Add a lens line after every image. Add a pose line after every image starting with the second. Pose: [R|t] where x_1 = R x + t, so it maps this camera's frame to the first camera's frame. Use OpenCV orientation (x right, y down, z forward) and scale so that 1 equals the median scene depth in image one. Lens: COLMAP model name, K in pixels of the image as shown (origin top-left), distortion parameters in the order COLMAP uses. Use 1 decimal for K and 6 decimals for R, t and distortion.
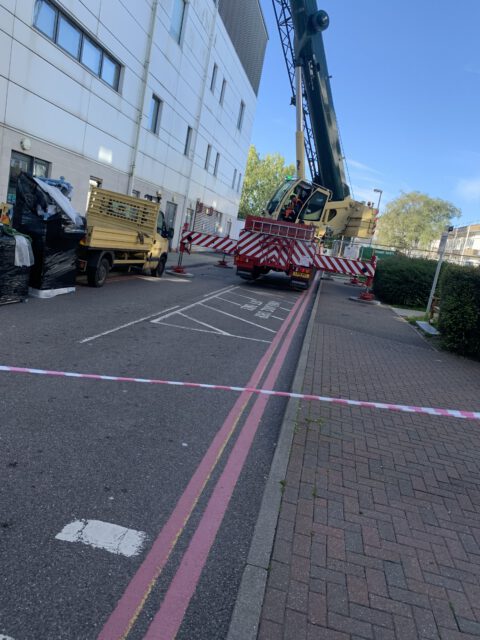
lens RADIAL K [[494.8, 0, 240.1], [0, 494.8, 319.8], [0, 0, 1]] dist [0.039254, -0.041279]
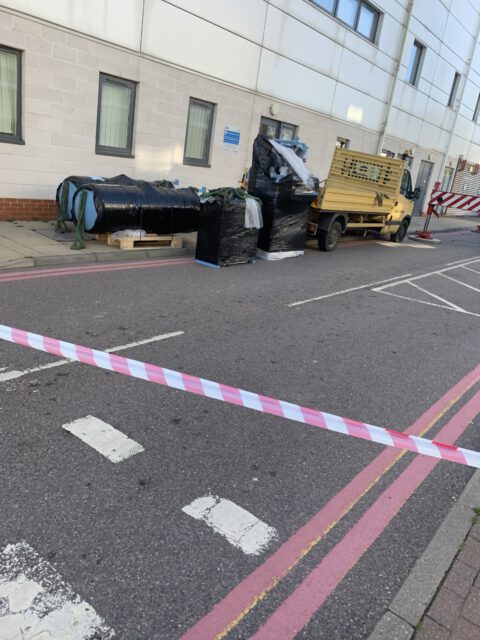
lens RADIAL K [[494.8, 0, 244.4], [0, 494.8, 317.3], [0, 0, 1]] dist [0.039254, -0.041279]
pose [[0.882698, 0.090585, -0.461127, 0.025260], [-0.062123, 0.995127, 0.076568, -0.000594], [0.465816, -0.038940, 0.884025, 0.045159]]
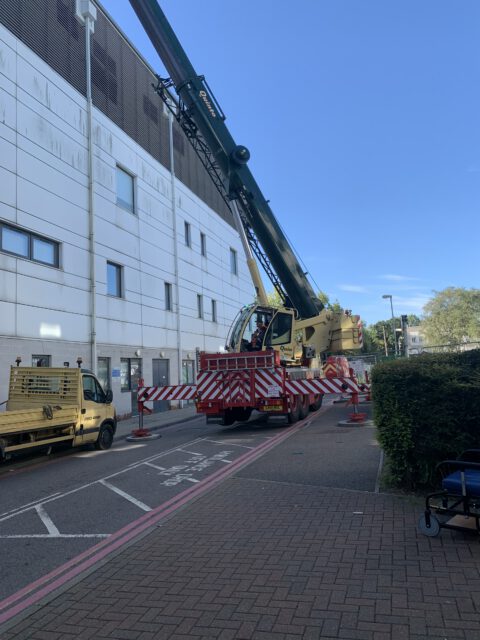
lens RADIAL K [[494.8, 0, 246.1], [0, 494.8, 318.6], [0, 0, 1]] dist [0.039254, -0.041279]
pose [[0.968226, -0.236381, -0.081625, 0.226755], [0.203952, 0.935274, -0.289252, 0.002003], [0.144715, 0.263414, 0.953767, 0.174288]]
